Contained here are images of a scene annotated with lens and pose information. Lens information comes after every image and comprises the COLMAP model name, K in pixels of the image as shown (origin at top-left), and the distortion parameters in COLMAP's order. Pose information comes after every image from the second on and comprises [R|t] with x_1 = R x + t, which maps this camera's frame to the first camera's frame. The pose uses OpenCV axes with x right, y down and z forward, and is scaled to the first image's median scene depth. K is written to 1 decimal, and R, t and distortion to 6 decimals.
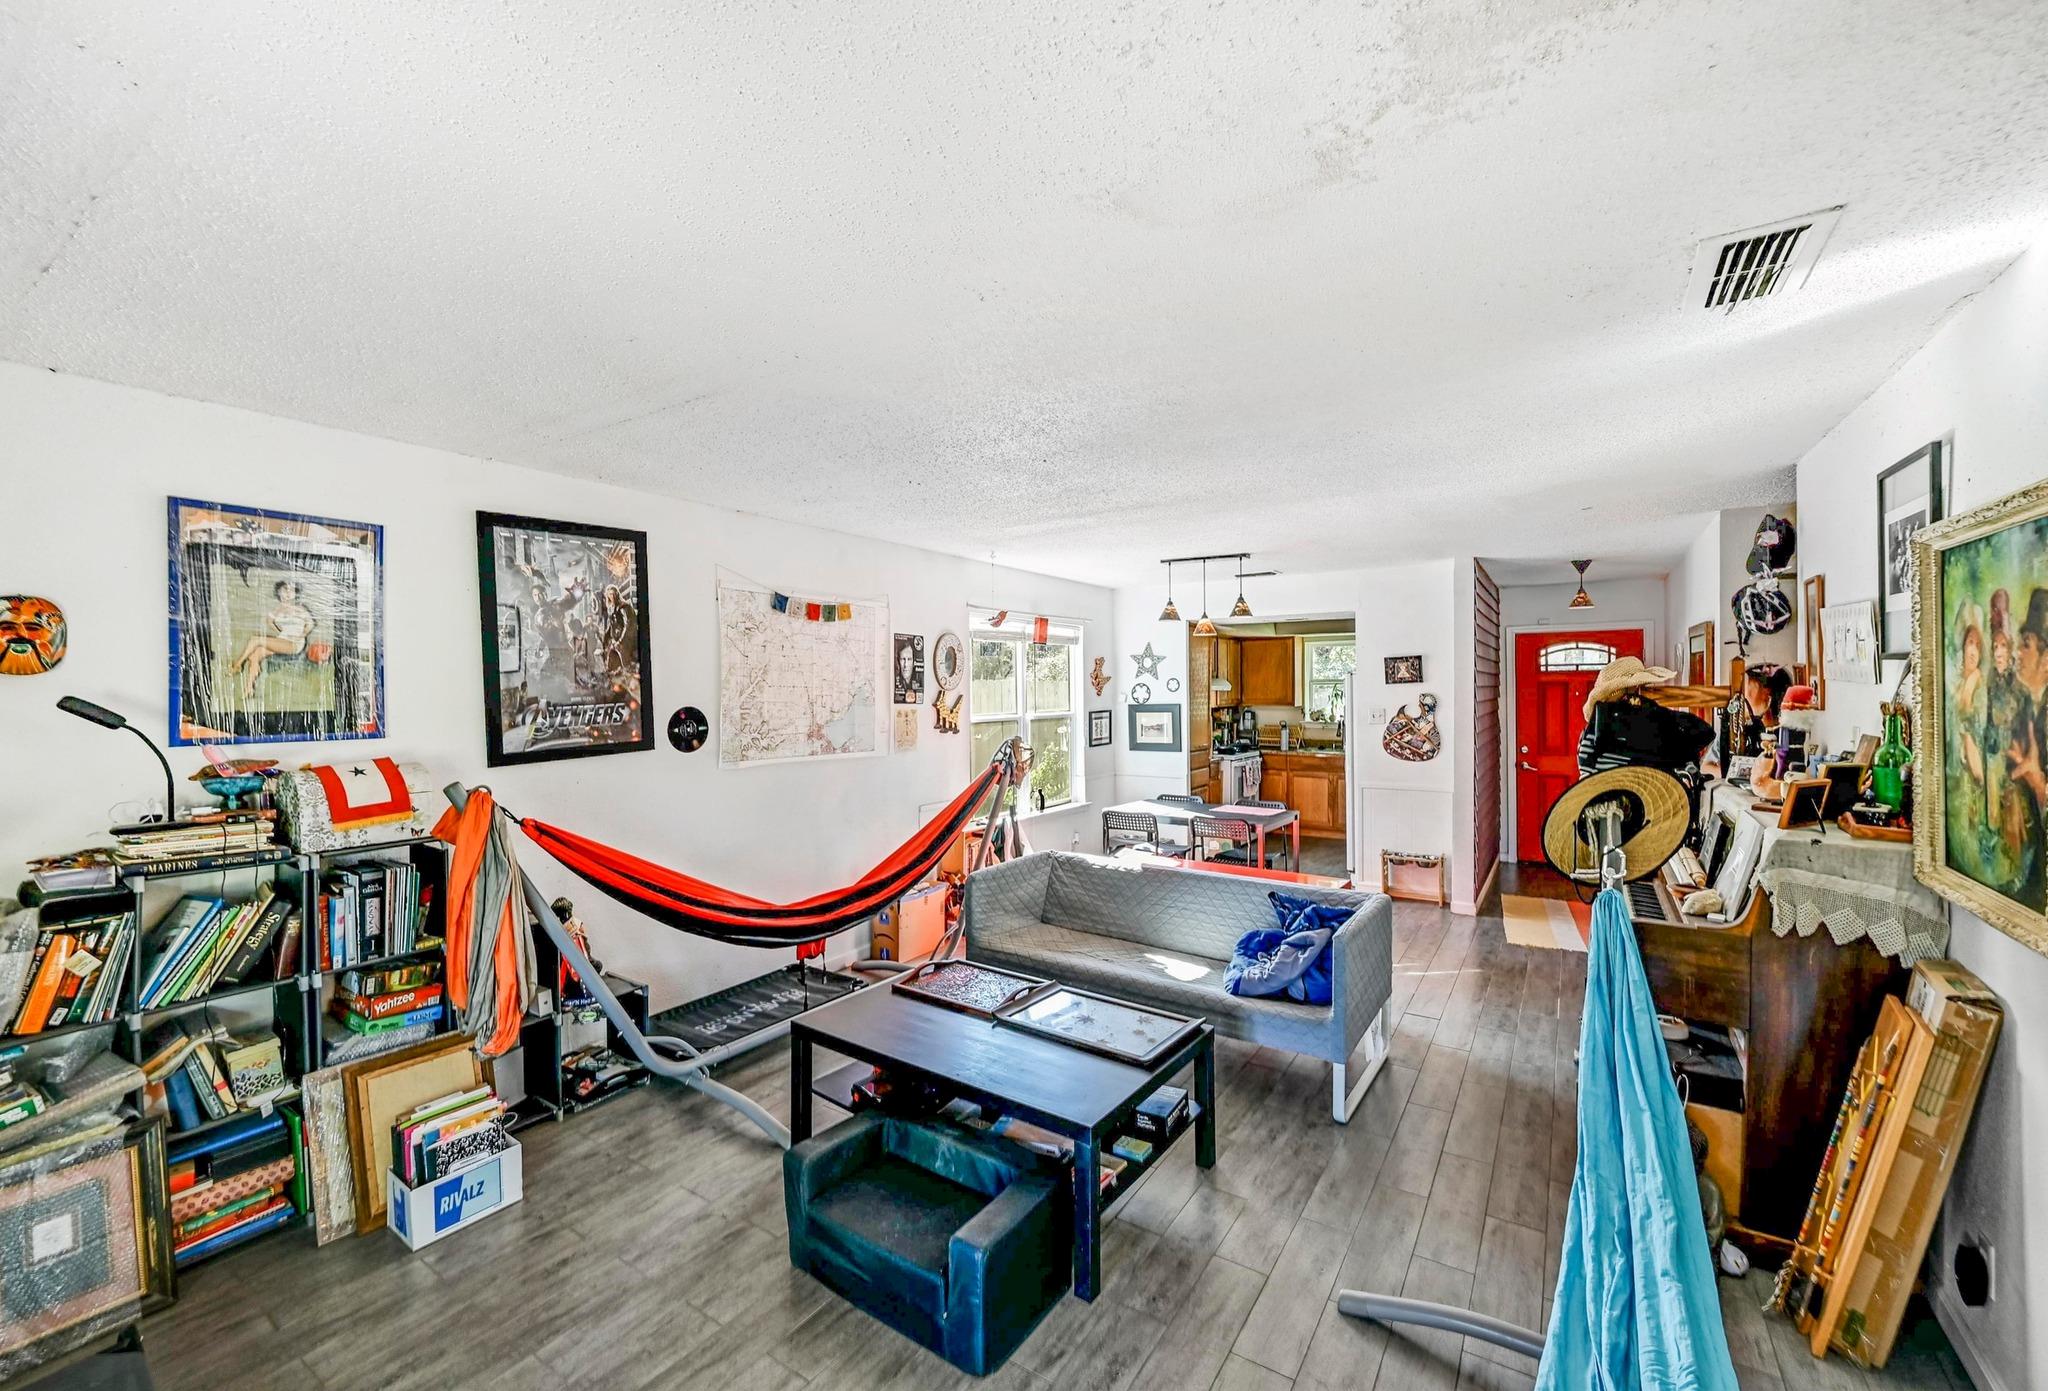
lens RADIAL K [[837.8, 0, 1024.0], [0, 837.8, 695.5], [0, 0, 1]] dist [-0.000815, 0.000041]
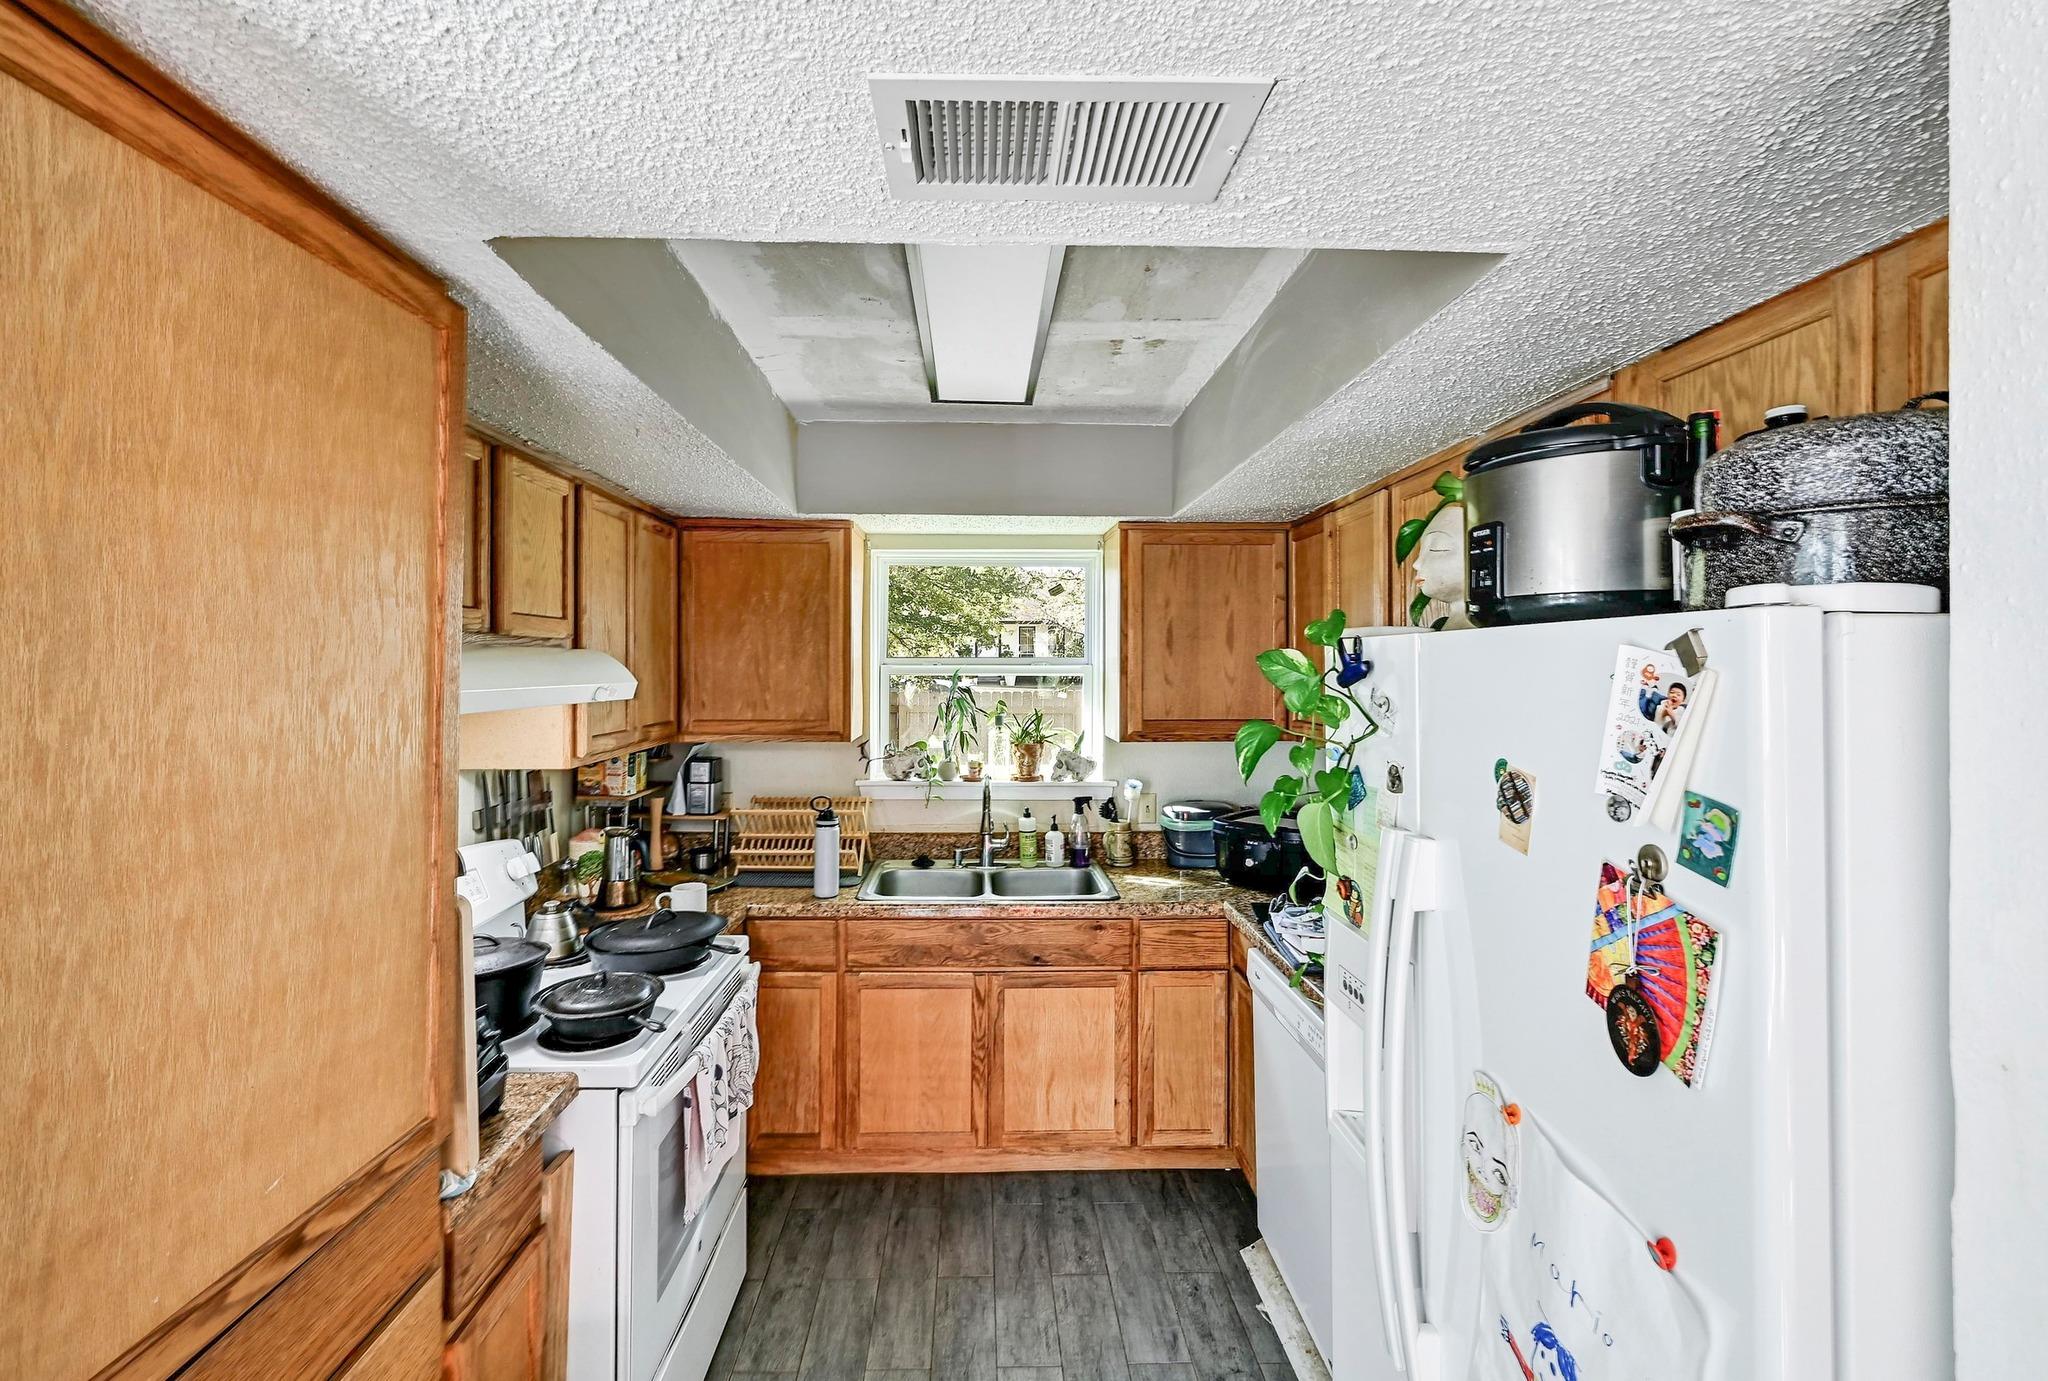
lens RADIAL K [[837.8, 0, 992.7], [0, 837.8, 650.5], [0, 0, 1]] dist [-0.001011, -0.000237]
pose [[0.821209, 0.015698, 0.570411, 0.343959], [-0.002710, 0.999718, -0.023611, -0.026998], [-0.570620, 0.017843, 0.821020, 1.314821]]
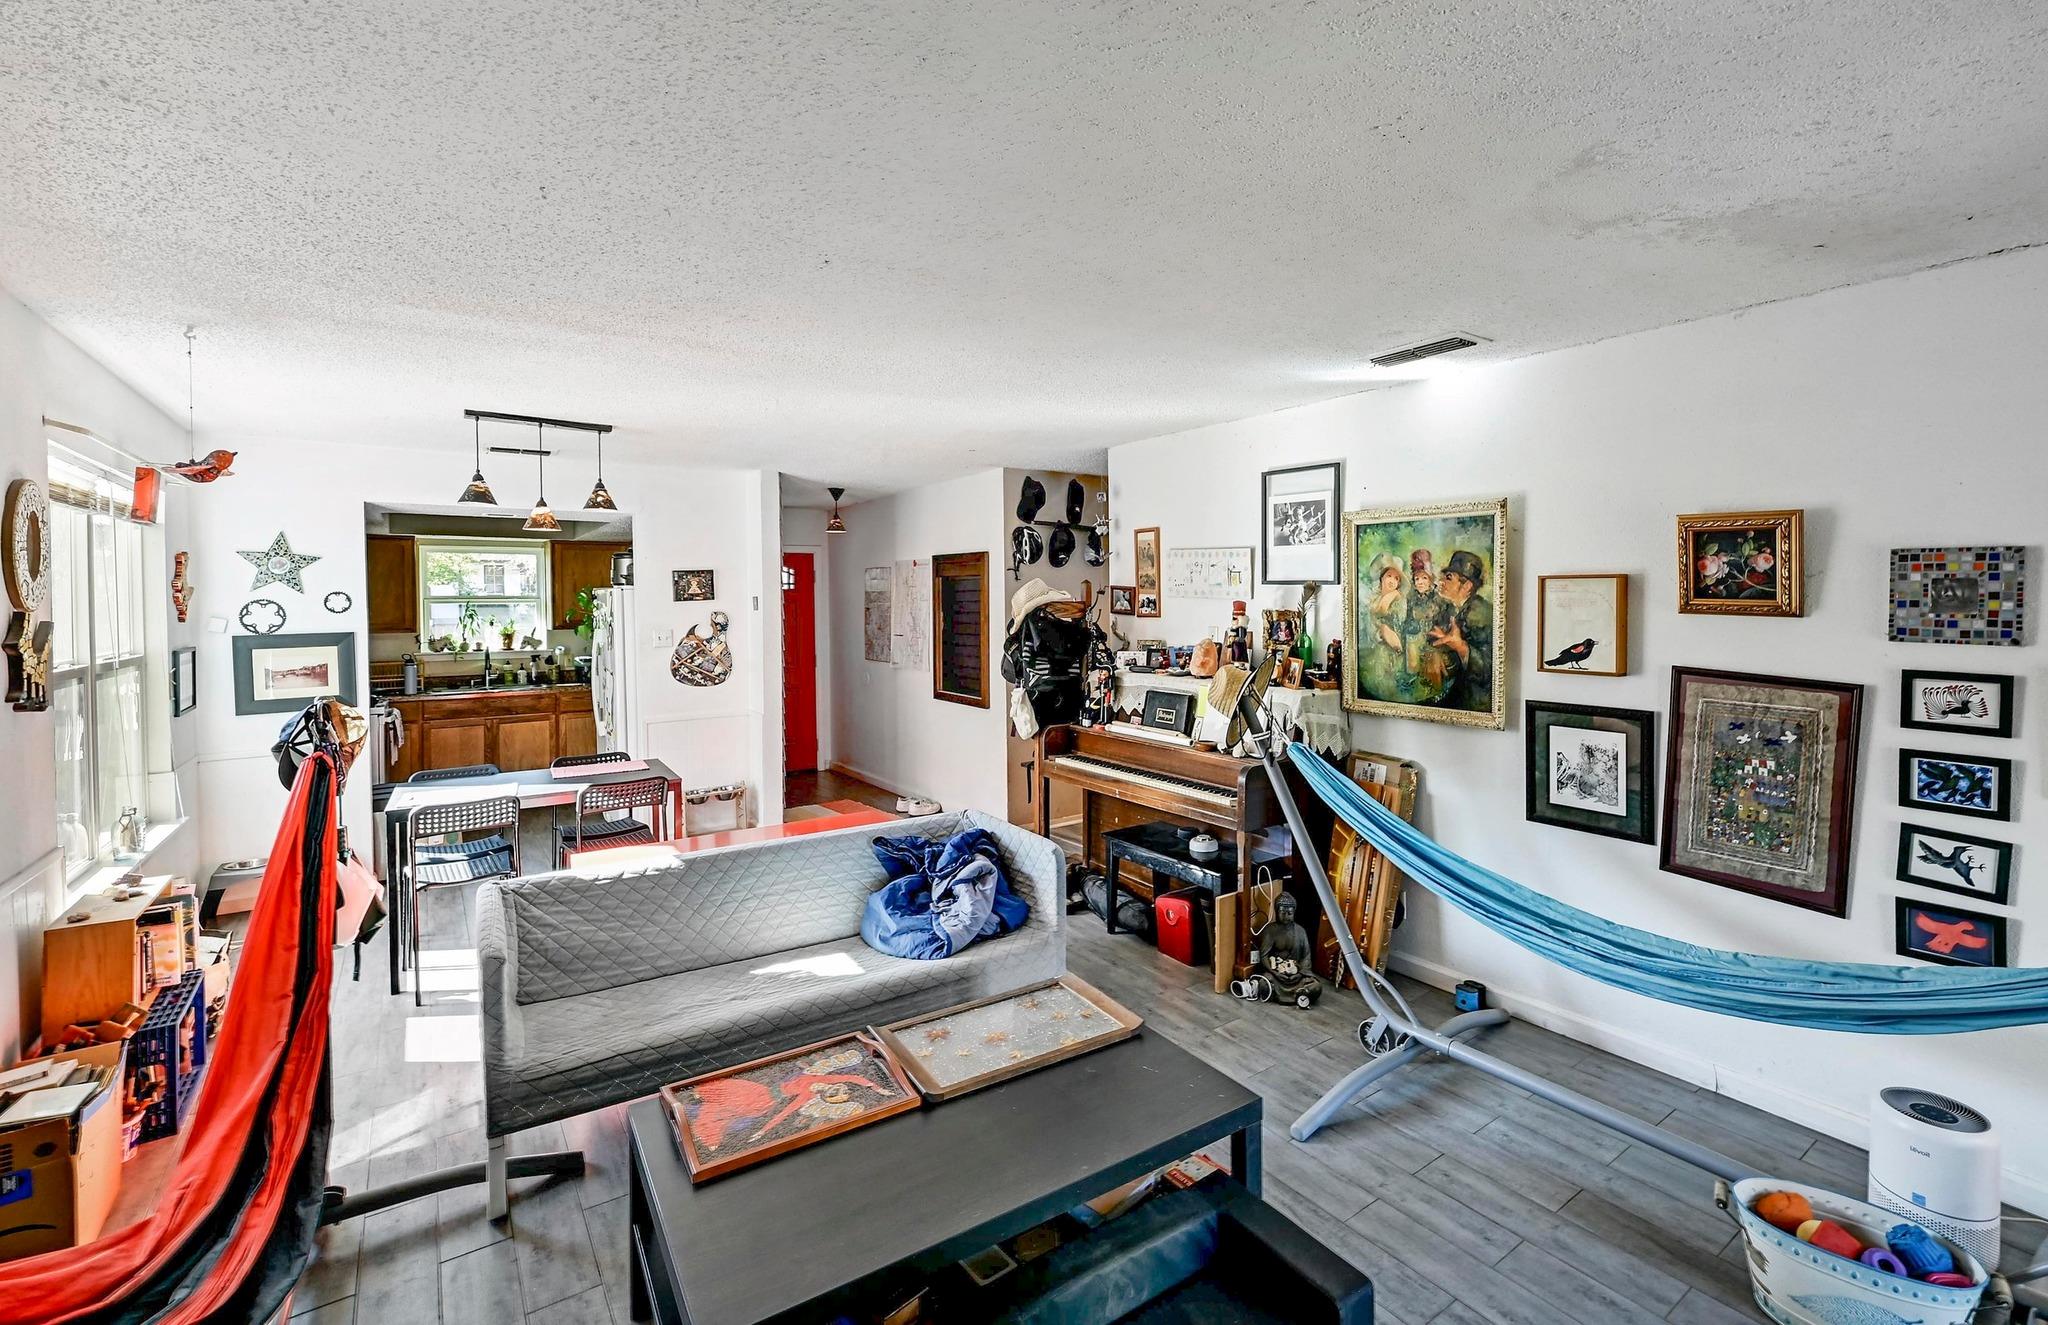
lens RADIAL K [[887.9, 0, 1059.4], [0, 887.9, 613.3], [0, 0, 1]] dist [0.000807, 0.000076]
pose [[0.345529, -0.009691, 0.938358, -0.386069], [0.013972, 0.999889, 0.005182, -0.000385], [-0.938304, 0.011320, 0.345626, 0.390332]]
